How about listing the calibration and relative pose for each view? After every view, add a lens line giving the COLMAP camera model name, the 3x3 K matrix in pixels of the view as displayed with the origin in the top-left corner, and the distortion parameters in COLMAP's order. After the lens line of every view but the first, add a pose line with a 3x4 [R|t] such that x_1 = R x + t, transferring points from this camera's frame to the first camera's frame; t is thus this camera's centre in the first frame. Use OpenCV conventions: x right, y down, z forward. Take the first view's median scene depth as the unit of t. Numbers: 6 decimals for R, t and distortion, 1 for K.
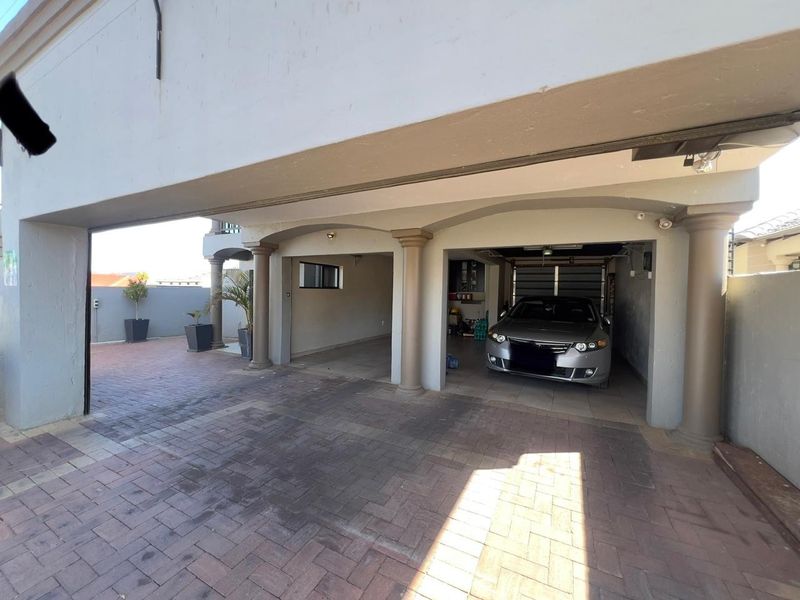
lens RADIAL K [[322.0, 0, 400.4], [0, 322.0, 298.3], [0, 0, 1]] dist [-0.004670, 0.001684]
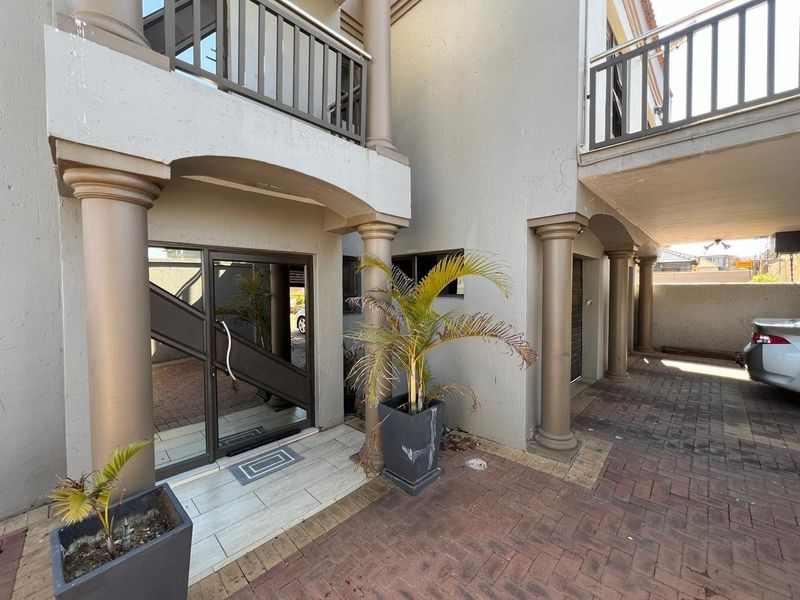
lens RADIAL K [[322.0, 0, 395.9], [0, 322.0, 297.1], [0, 0, 1]] dist [-0.004670, 0.001684]
pose [[0.291871, -0.053147, 0.954980, -1.071647], [0.030312, 0.998467, 0.046303, -0.073672], [-0.955977, 0.015433, 0.293035, 1.139733]]
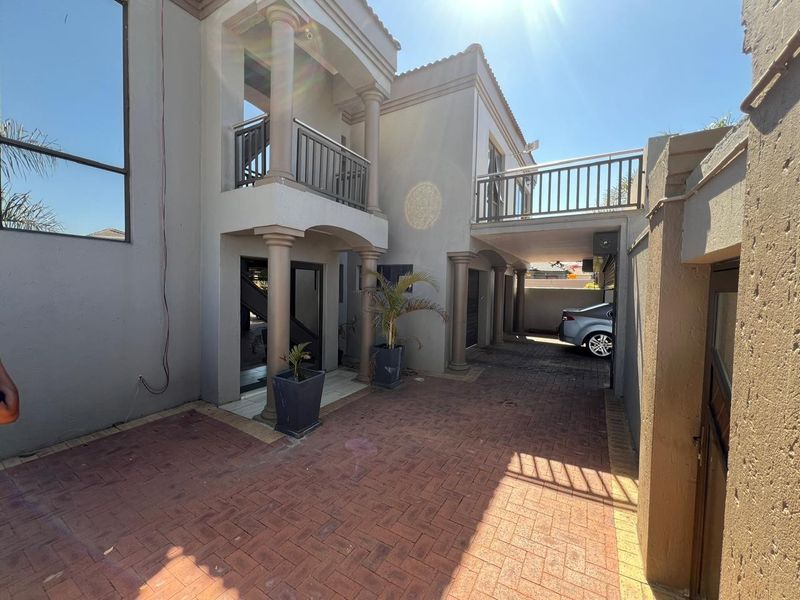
lens RADIAL K [[322.0, 0, 394.3], [0, 322.0, 299.1], [0, 0, 1]] dist [-0.004670, 0.001684]
pose [[0.072881, -0.060607, 0.995497, -1.555216], [0.000818, 0.998155, 0.060709, -0.084151], [-0.997340, -0.003610, 0.072796, 1.179709]]
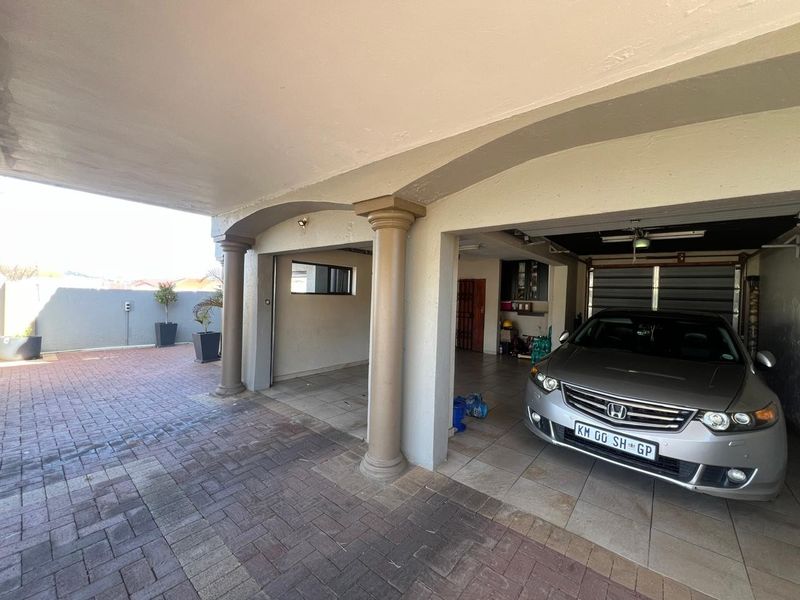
lens RADIAL K [[322.0, 0, 400.5], [0, 322.0, 298.1], [0, 0, 1]] dist [-0.004670, 0.001684]
pose [[0.976709, 0.014006, -0.214109, 0.148632], [-0.017951, 0.999703, -0.016490, -0.015191], [0.213814, 0.019949, 0.976671, 0.319744]]
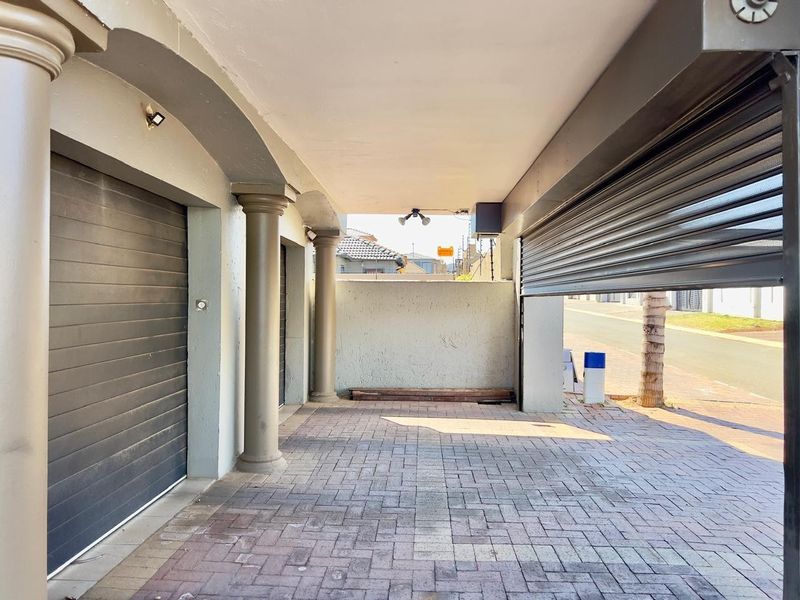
lens RADIAL K [[605.7, 0, 401.9], [0, 605.7, 294.6], [0, 0, 1]] dist [0.009414, -0.004295]
pose [[-0.433182, -0.015752, 0.901169, -0.828415], [0.002505, 0.999822, 0.018681, -0.025086], [-0.901303, 0.010350, -0.433066, 0.982623]]
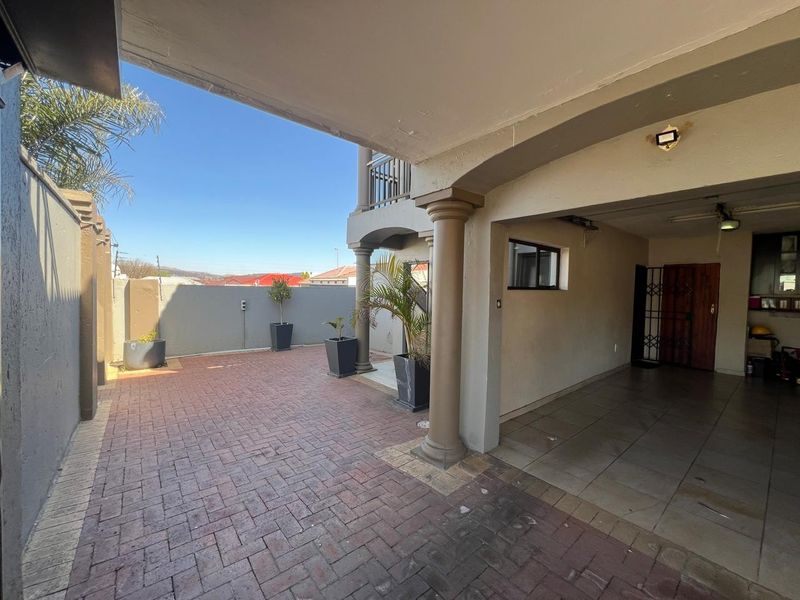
lens RADIAL K [[322.0, 0, 398.6], [0, 322.0, 299.2], [0, 0, 1]] dist [-0.004670, 0.001684]
pose [[0.920063, 0.013812, -0.391527, -0.321281], [-0.009943, 0.999880, 0.011908, -0.024674], [0.391644, -0.007063, 0.920090, 0.546359]]
